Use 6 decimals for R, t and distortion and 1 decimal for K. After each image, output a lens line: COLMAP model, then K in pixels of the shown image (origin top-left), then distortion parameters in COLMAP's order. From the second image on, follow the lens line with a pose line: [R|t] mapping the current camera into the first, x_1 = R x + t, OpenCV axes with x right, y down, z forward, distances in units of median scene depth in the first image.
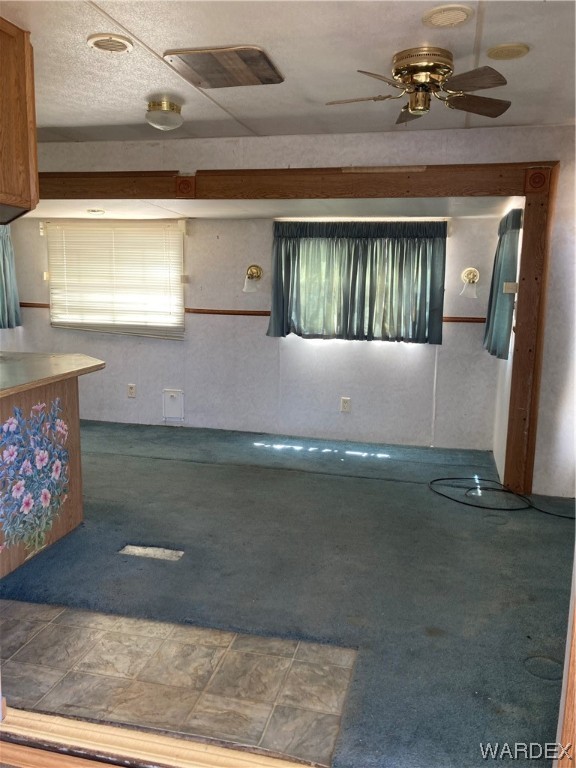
lens RADIAL K [[628.0, 0, 294.5], [0, 628.0, 384.8], [0, 0, 1]] dist [0.032872, -0.043972]
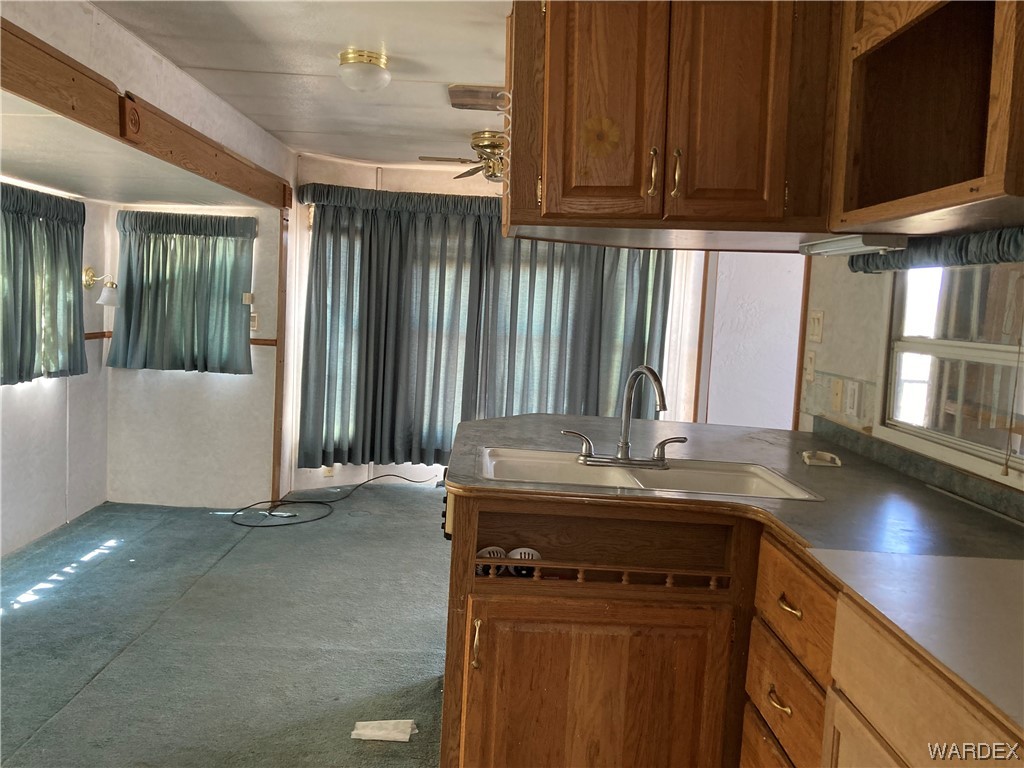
lens RADIAL K [[837.3, 0, 506.3], [0, 837.3, 375.8], [0, 0, 1]] dist [0.032872, -0.043972]
pose [[-0.244599, -0.117194, 0.962516, -1.265819], [0.108450, 0.983134, 0.147264, -0.235849], [-0.963540, 0.140406, -0.227764, 1.200573]]
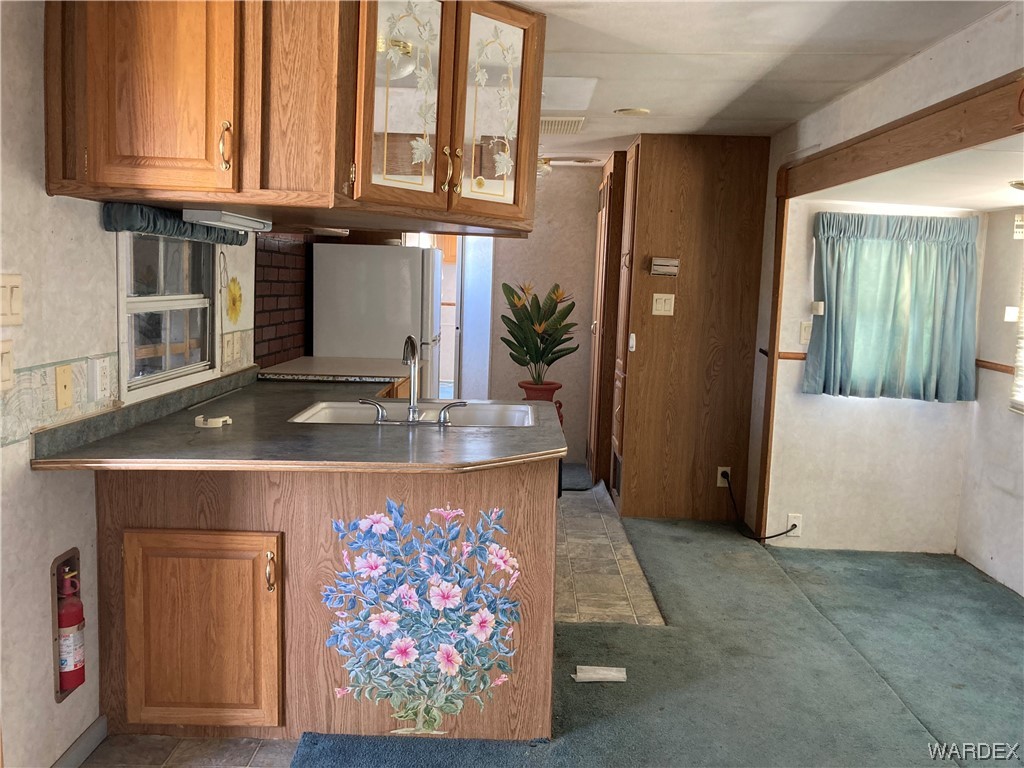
lens RADIAL K [[837.3, 0, 508.3], [0, 837.3, 383.5], [0, 0, 1]] dist [0.032872, -0.043972]
pose [[0.205759, 0.105481, -0.972901, 0.388040], [-0.187679, 0.979973, 0.066555, -0.150793], [0.960437, 0.168899, 0.221435, 0.812595]]
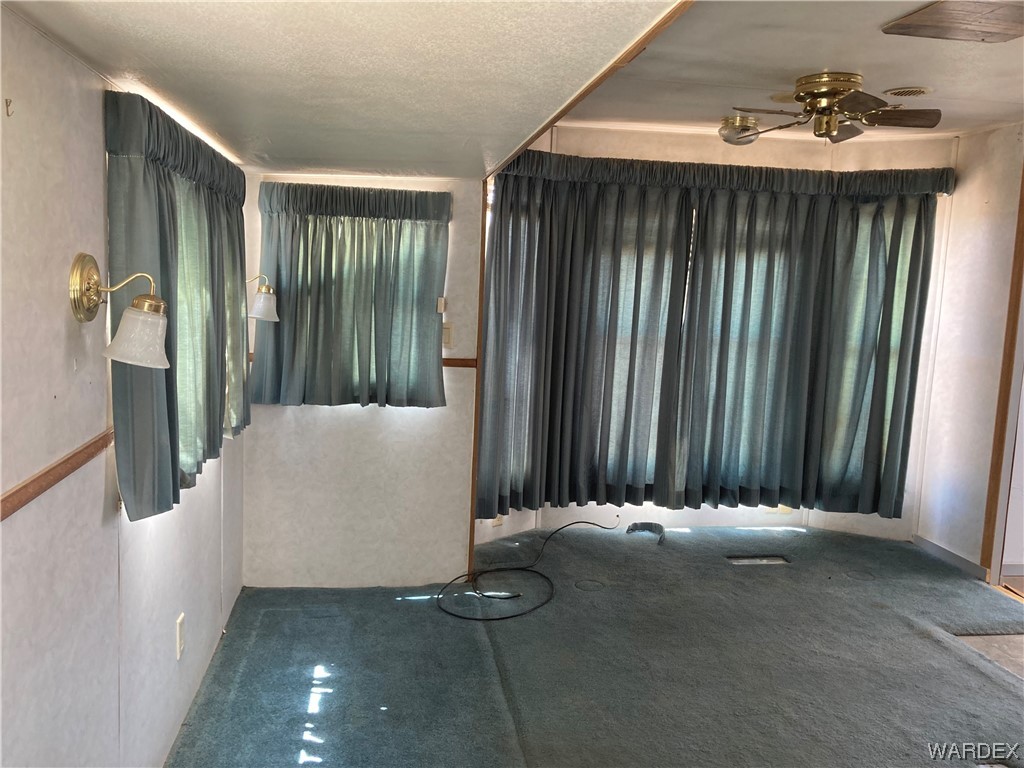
lens RADIAL K [[837.3, 0, 499.4], [0, 837.3, 375.2], [0, 0, 1]] dist [0.032872, -0.043972]
pose [[-0.363617, -0.142254, 0.920623, -0.698612], [0.111804, 0.974464, 0.194732, -0.321133], [-0.924815, 0.173737, -0.338427, 1.633404]]
